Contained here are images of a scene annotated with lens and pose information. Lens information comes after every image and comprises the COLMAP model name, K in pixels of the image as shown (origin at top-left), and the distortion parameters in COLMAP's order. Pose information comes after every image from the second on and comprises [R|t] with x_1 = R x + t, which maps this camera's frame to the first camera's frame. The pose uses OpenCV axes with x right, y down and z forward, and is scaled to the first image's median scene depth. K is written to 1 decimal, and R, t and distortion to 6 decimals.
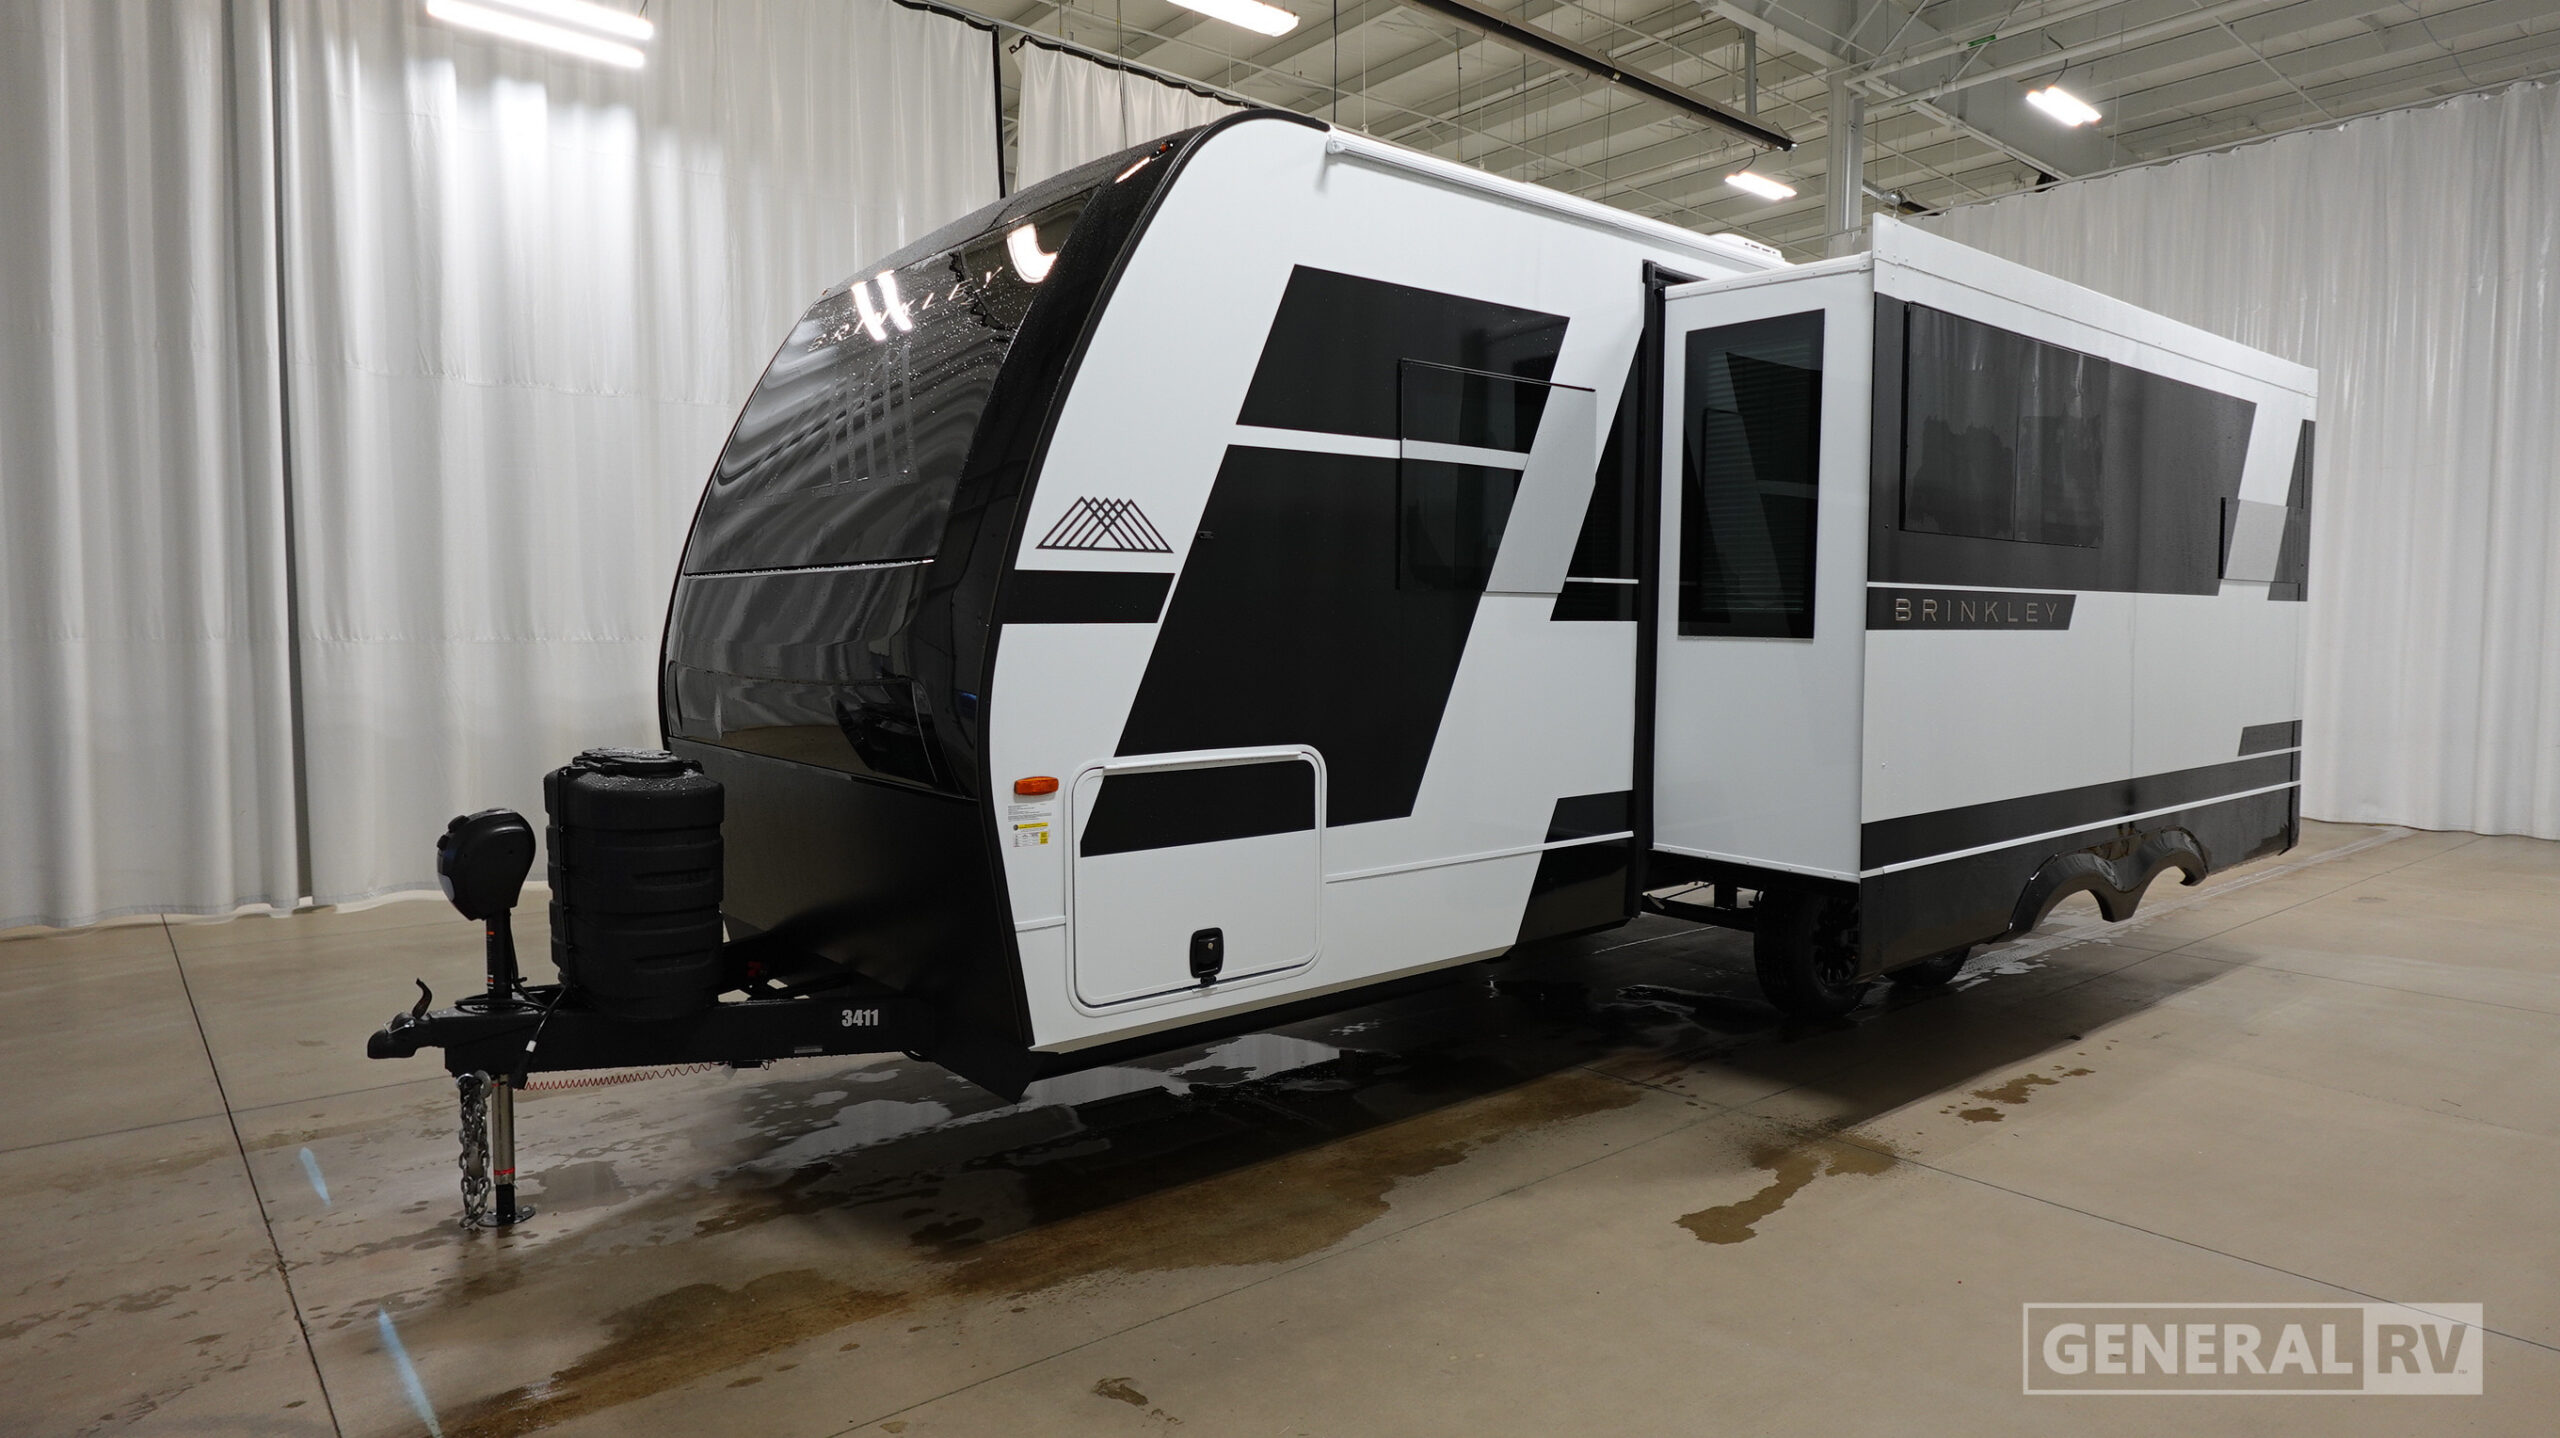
lens RADIAL K [[1448.1, 0, 1286.4], [0, 1448.1, 709.6], [0, 0, 1]] dist [-0.004599, 0.004691]
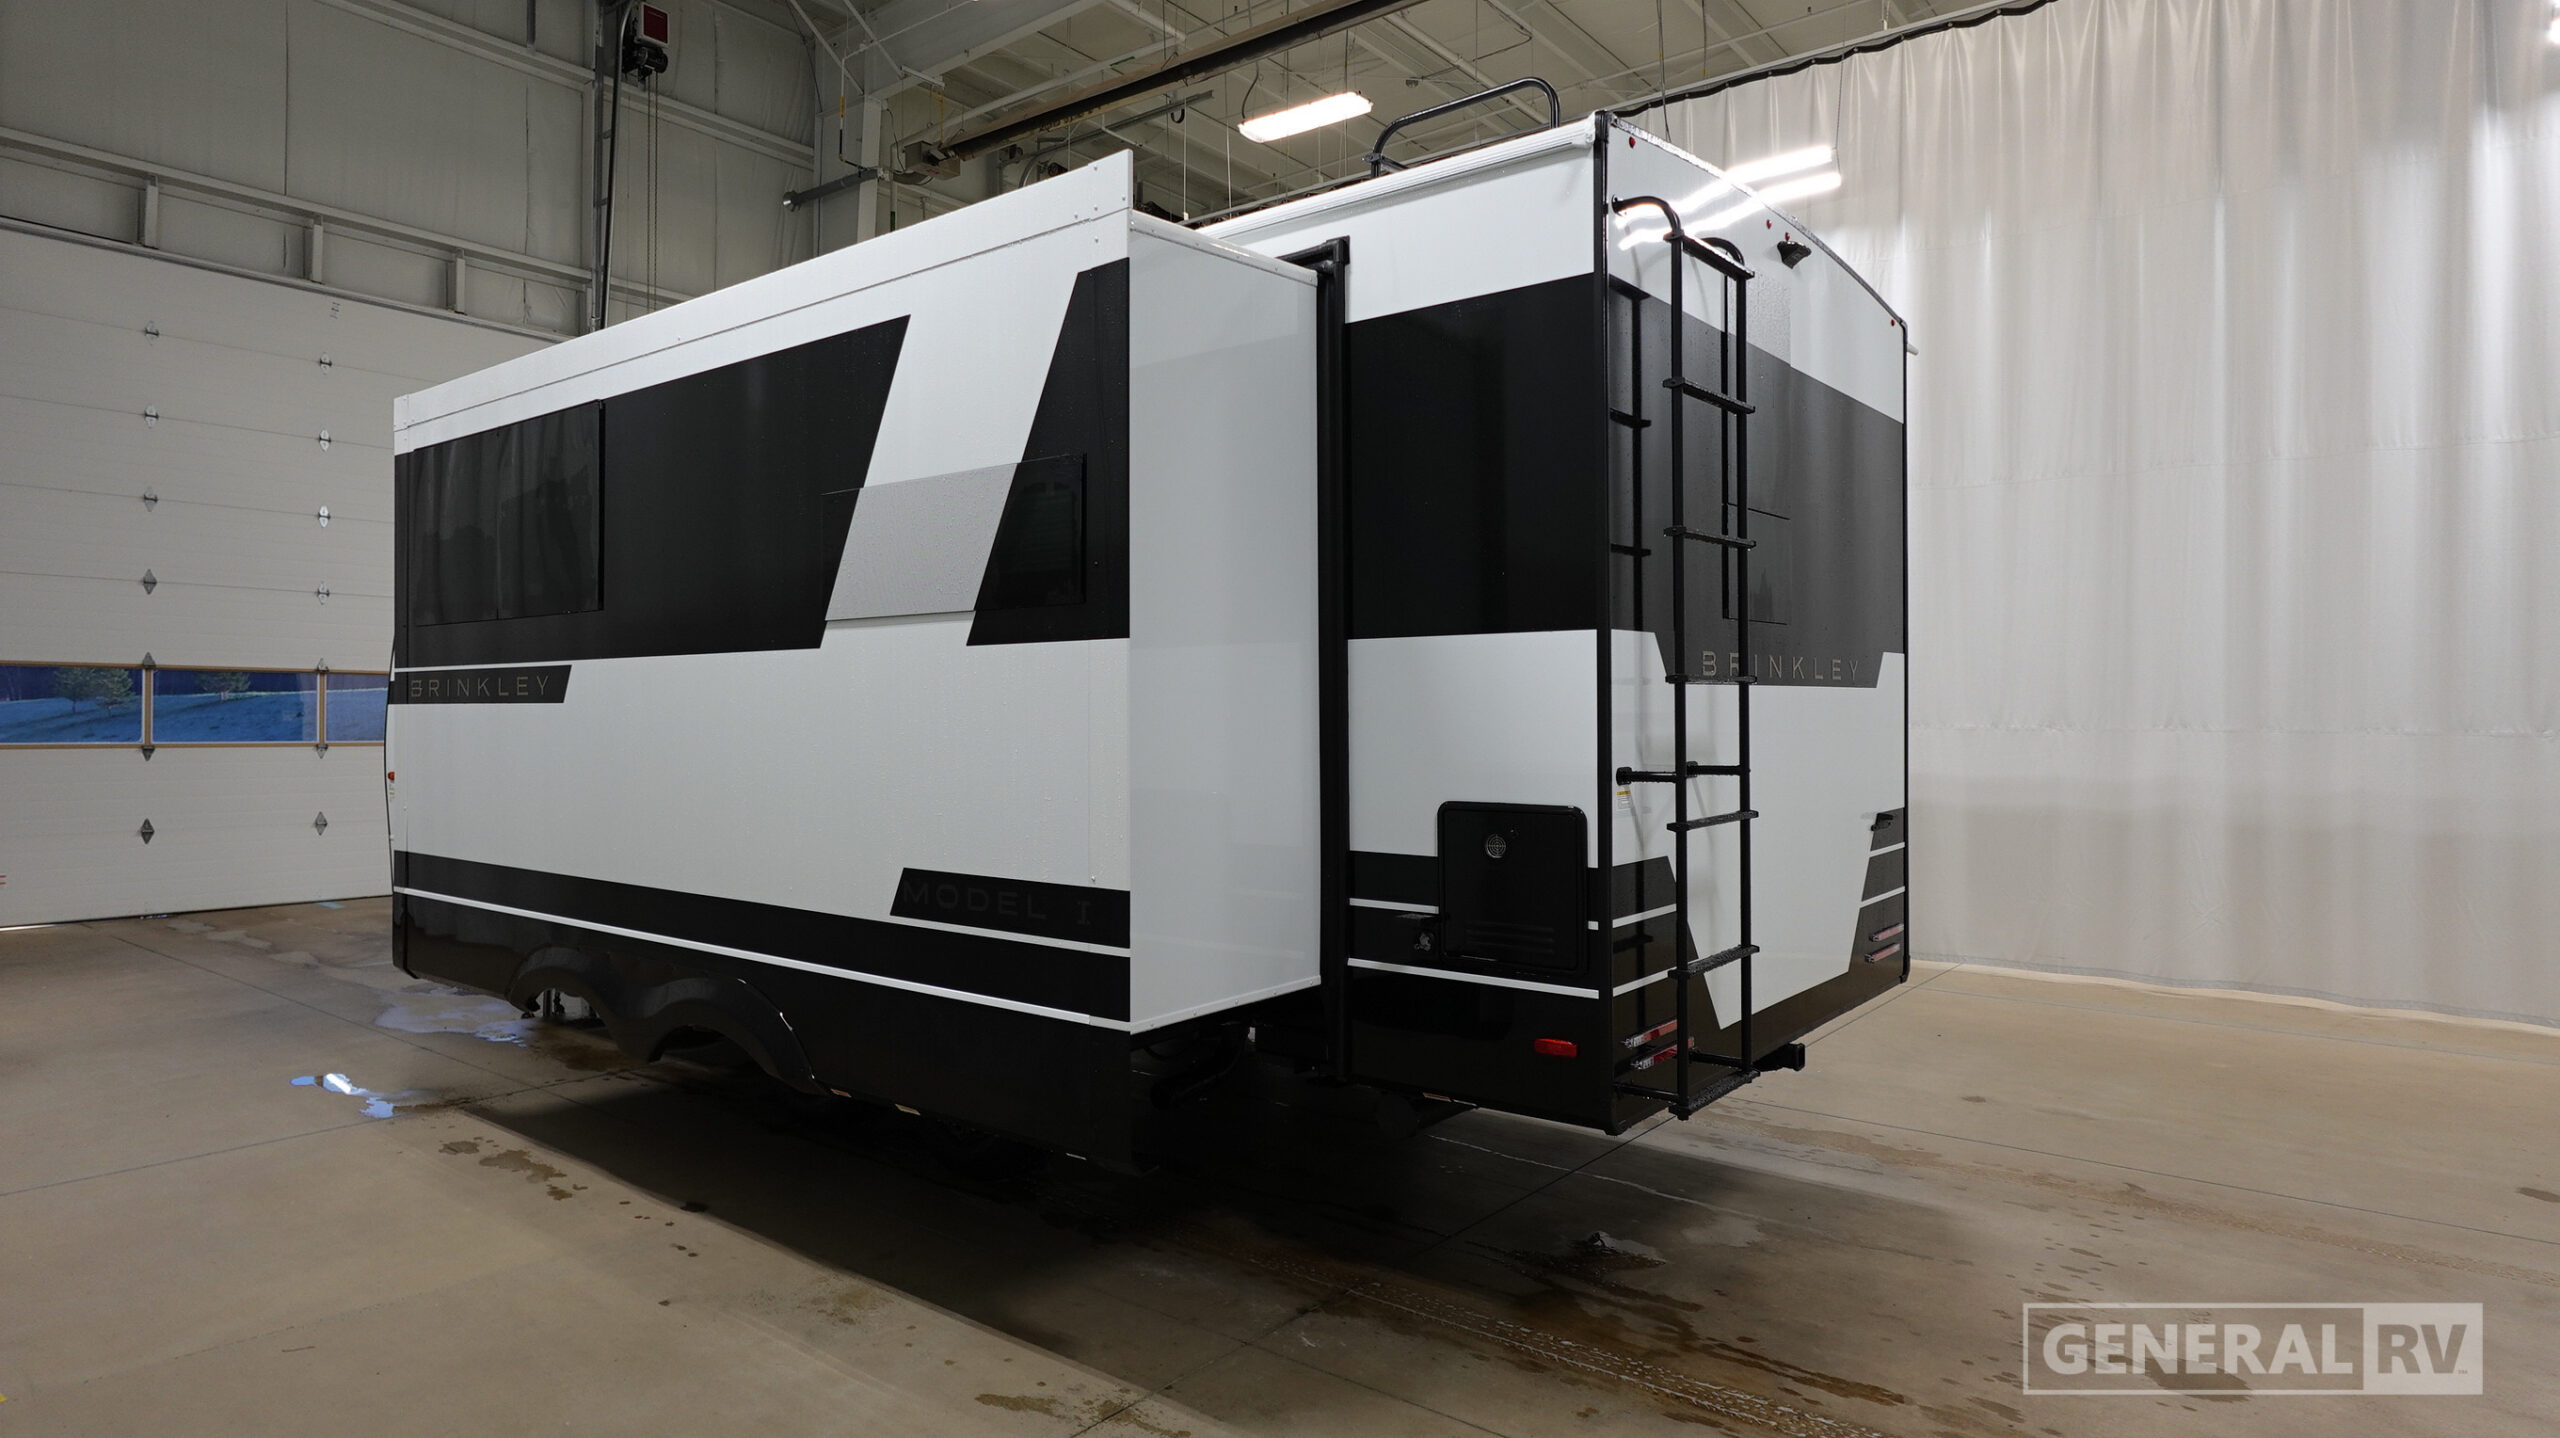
lens RADIAL K [[1448.1, 0, 1279.2], [0, 1448.1, 713.1], [0, 0, 1]] dist [-0.004599, 0.004691]
pose [[0.201265, -0.004334, -0.979527, 1.612025], [-0.058518, 0.998151, -0.016440, -0.062390], [0.977787, 0.060629, 0.200639, 1.313189]]
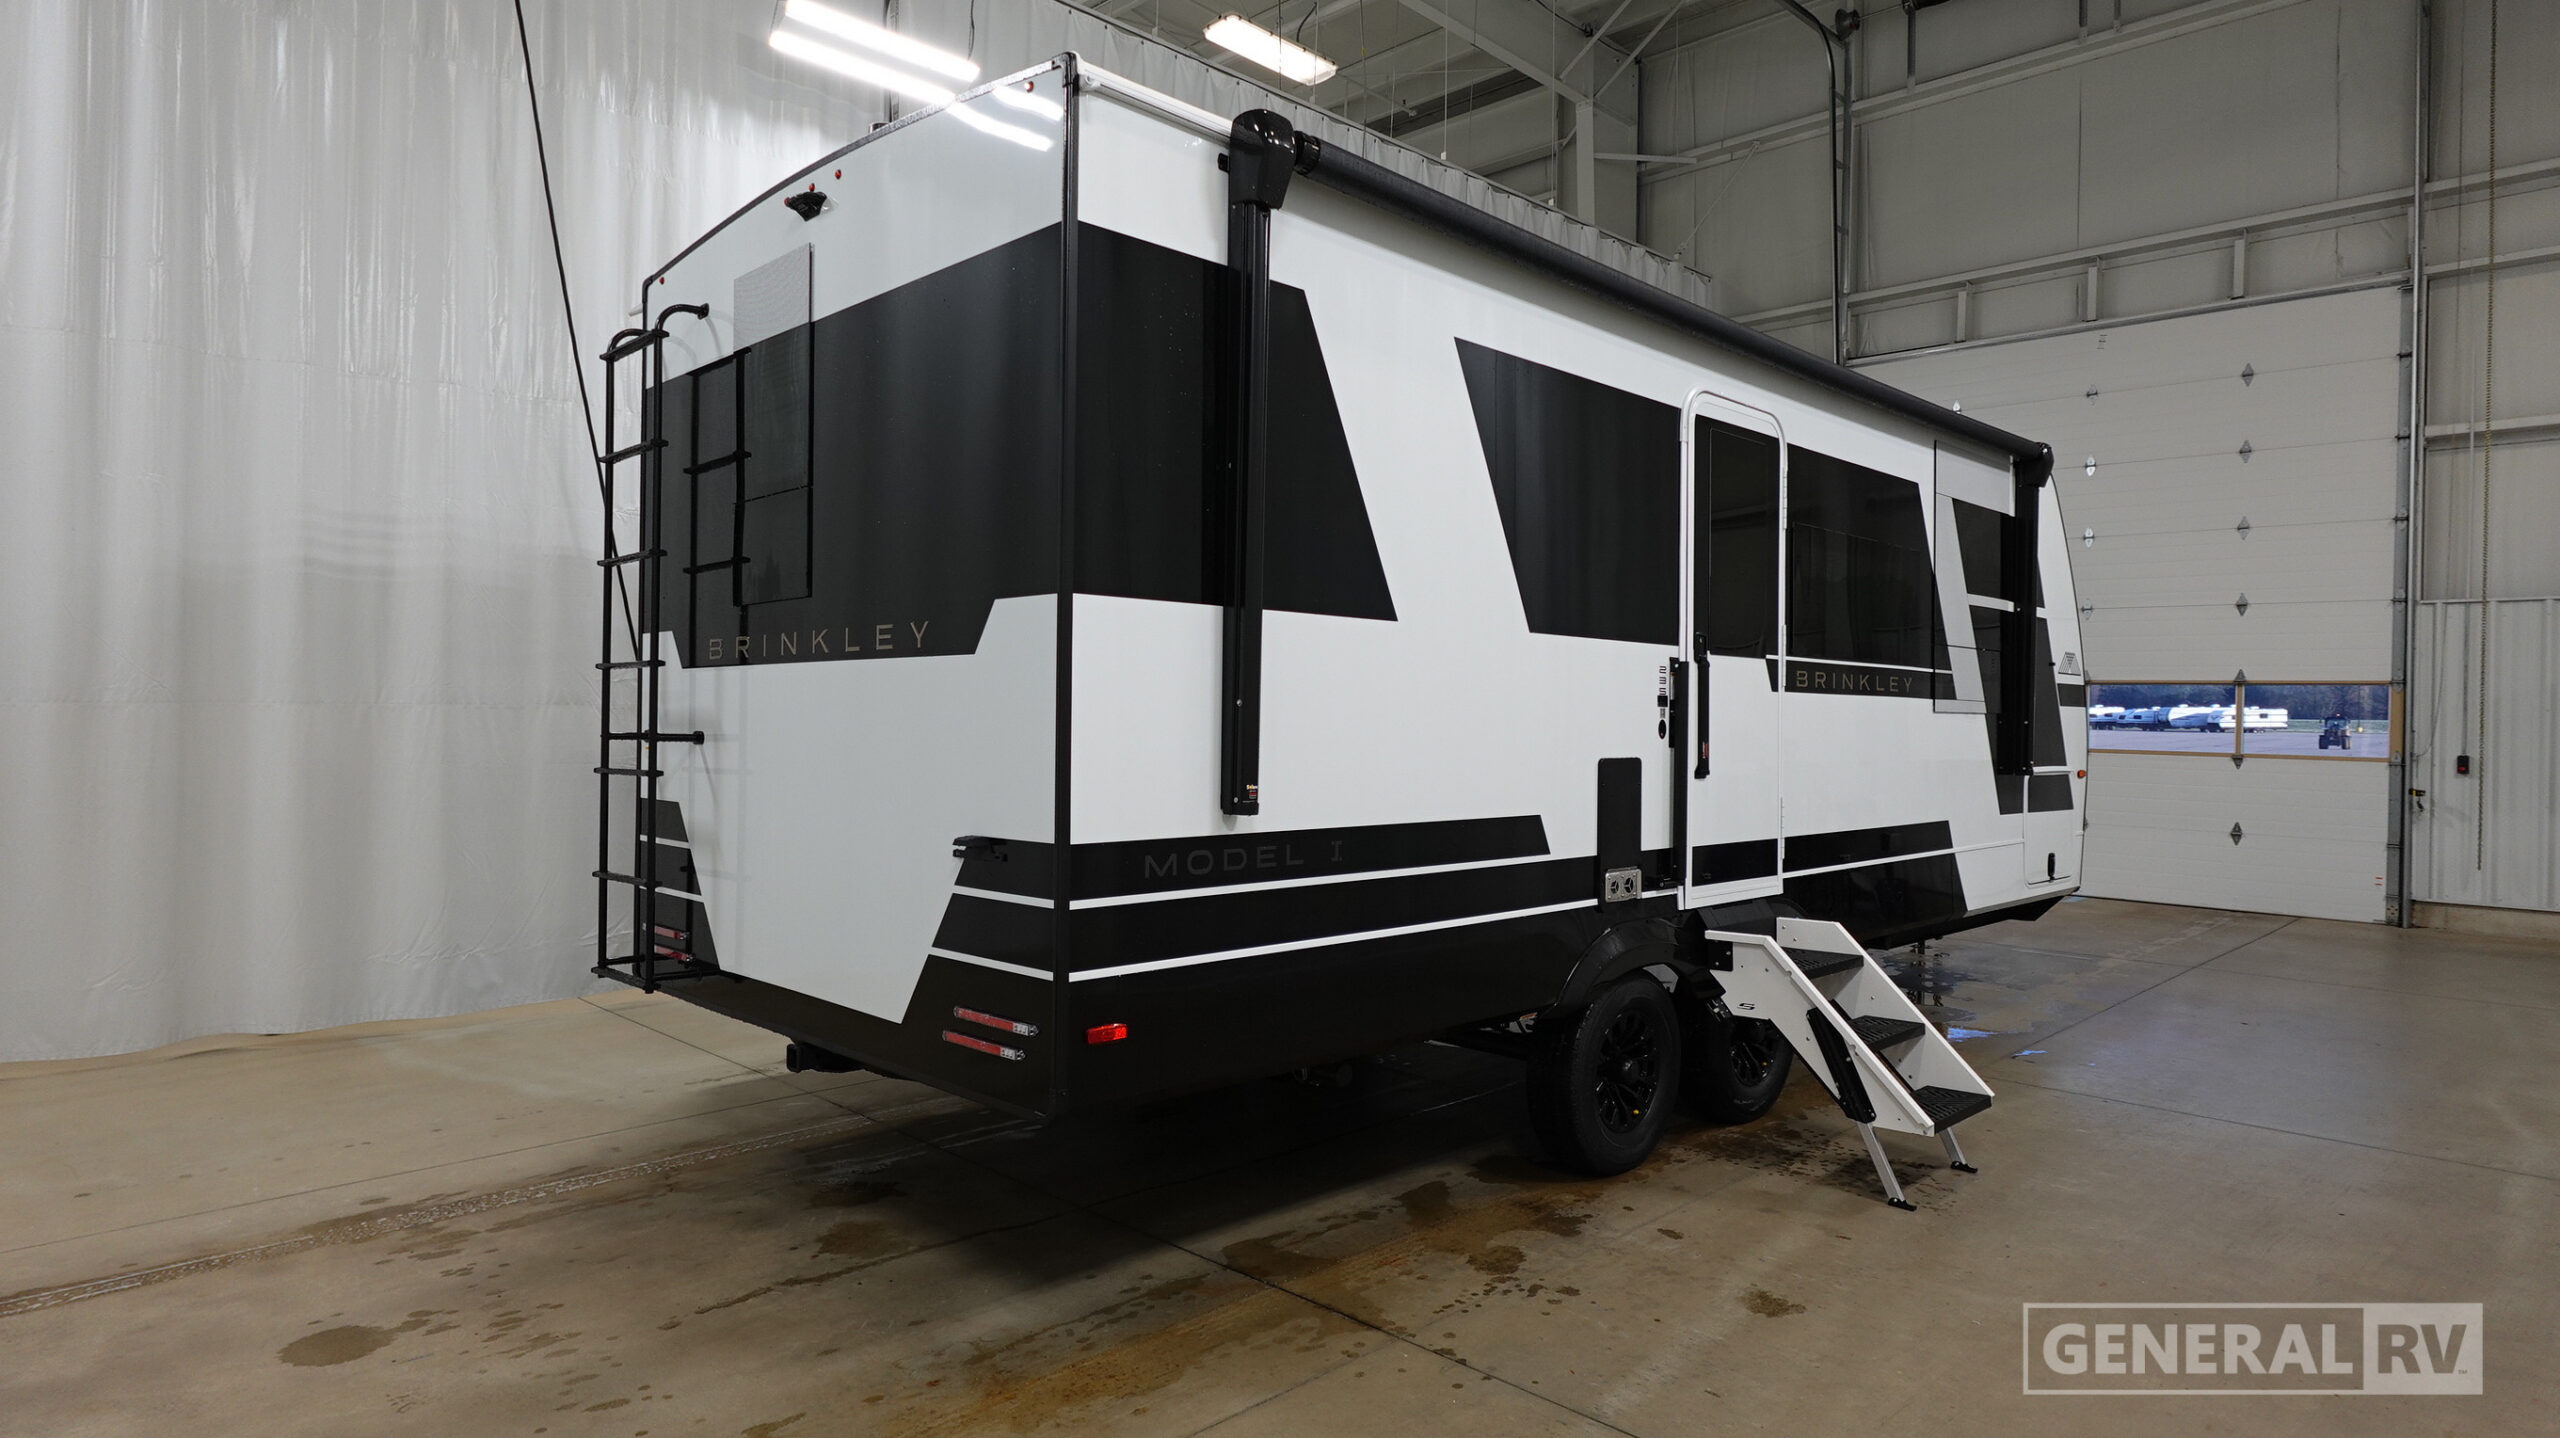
lens RADIAL K [[1448.1, 0, 1275.0], [0, 1448.1, 723.3], [0, 0, 1]] dist [-0.004599, 0.004691]
pose [[-0.996771, -0.014461, -0.078989, 1.166190], [-0.019225, 0.998020, 0.059883, -0.092550], [0.077967, 0.061208, -0.995075, 1.901467]]
